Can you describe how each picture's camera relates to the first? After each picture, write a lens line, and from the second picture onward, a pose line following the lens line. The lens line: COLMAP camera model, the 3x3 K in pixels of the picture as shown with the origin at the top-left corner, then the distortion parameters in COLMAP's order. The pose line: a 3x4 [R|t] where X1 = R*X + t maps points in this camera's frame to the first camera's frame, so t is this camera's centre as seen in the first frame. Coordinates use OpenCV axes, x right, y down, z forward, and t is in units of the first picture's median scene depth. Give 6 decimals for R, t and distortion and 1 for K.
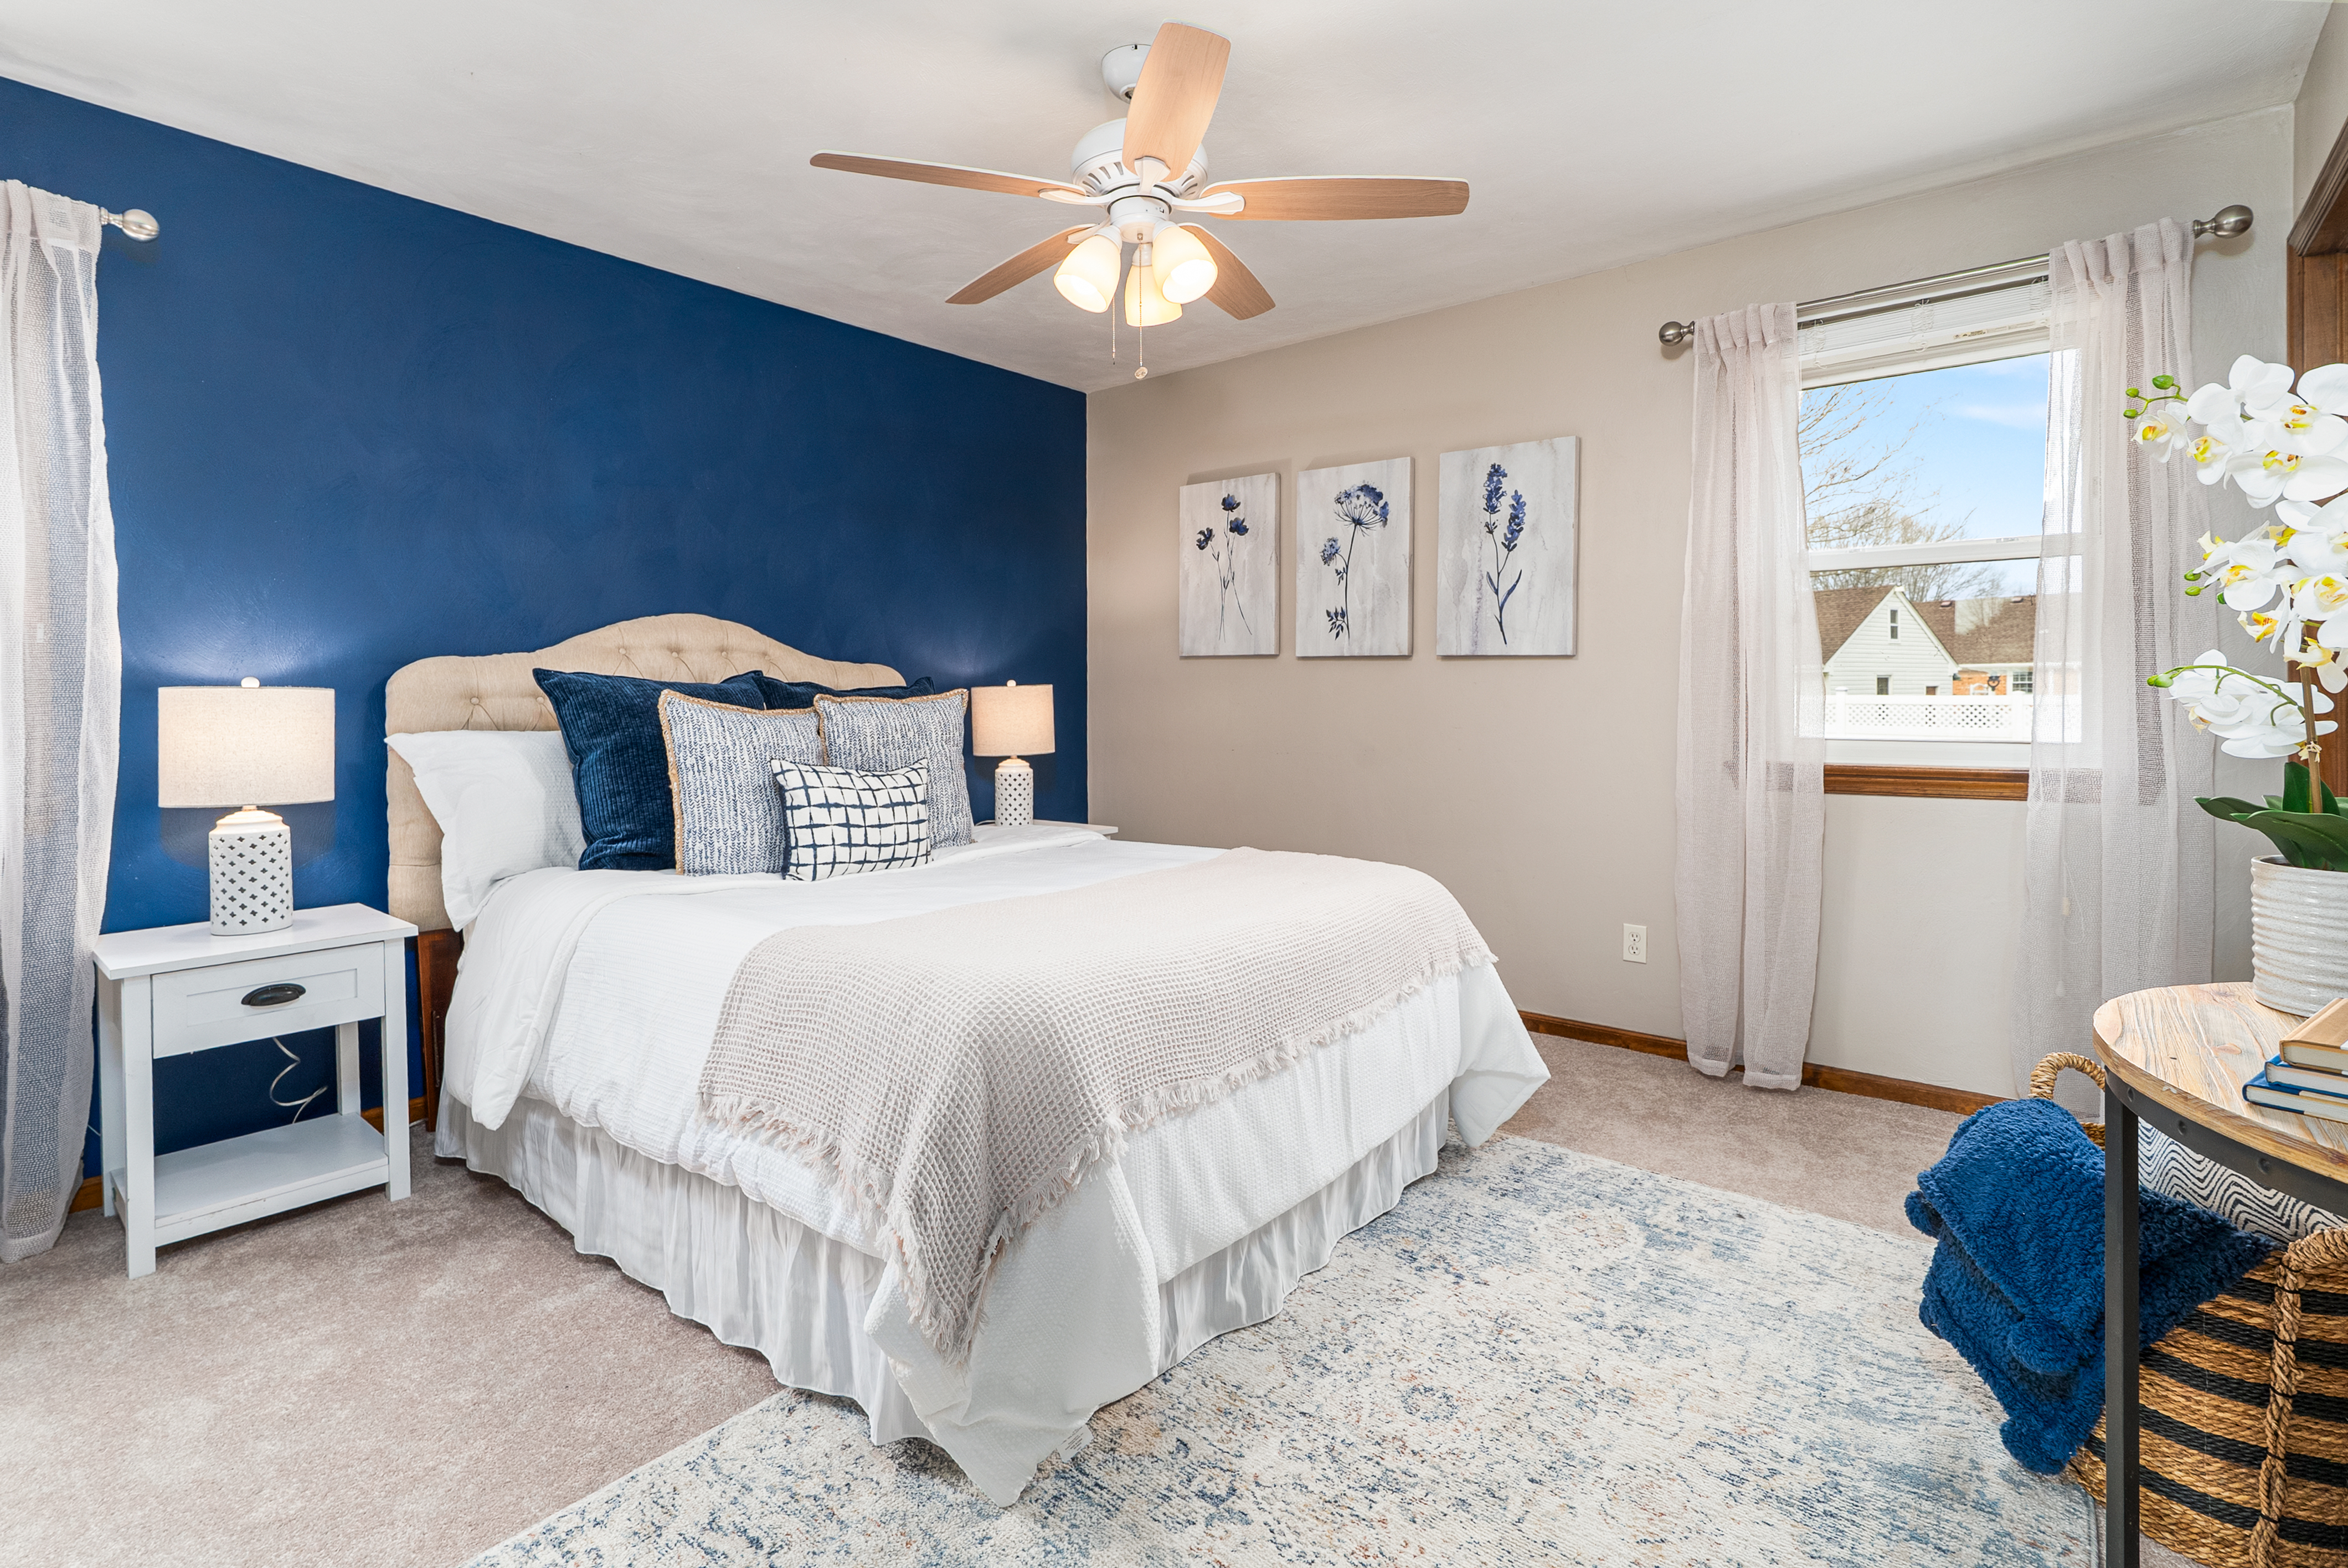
lens RADIAL K [[1070.9, 0, 1165.2], [0, 1070.9, 748.8], [0, 0, 1]] dist [0.003081, 0.001053]
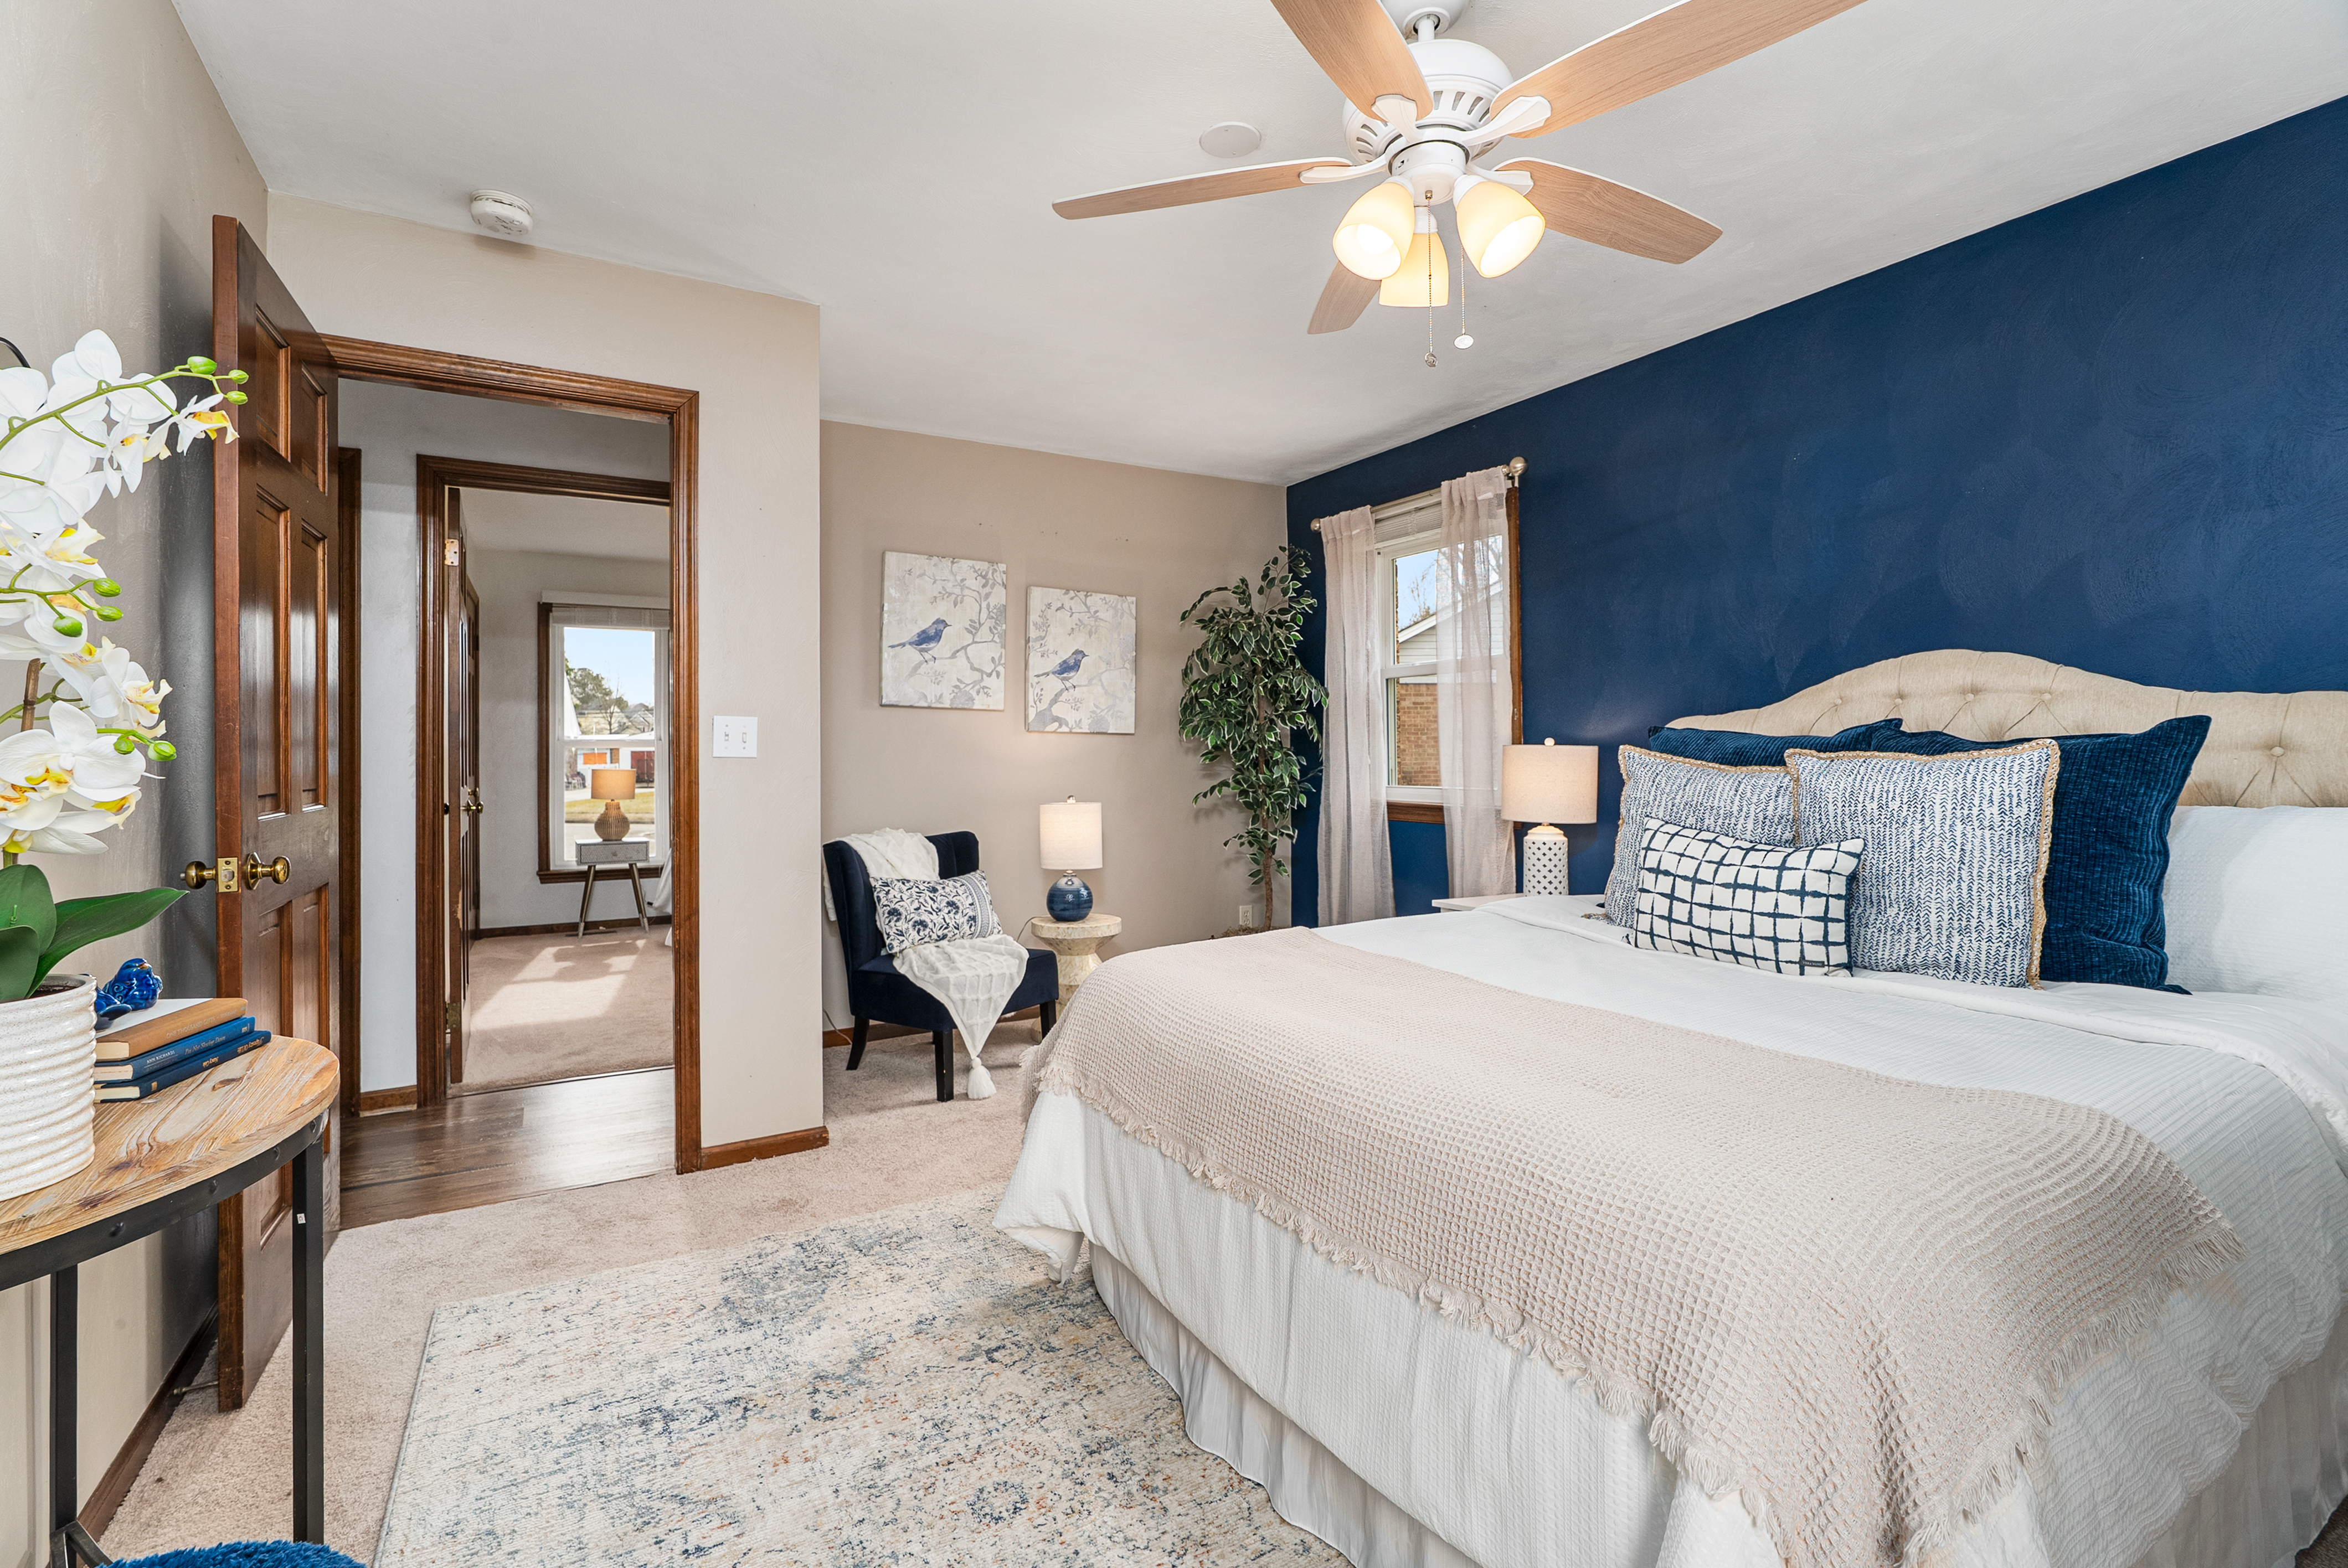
lens RADIAL K [[1070.9, 0, 1165.2], [0, 1070.9, 748.8], [0, 0, 1]] dist [0.003081, 0.001053]
pose [[-0.338034, 0.003310, -0.941128, 0.723772], [-0.037570, 0.999149, 0.017008, -0.054071], [0.940384, 0.041107, -0.337622, 0.949136]]
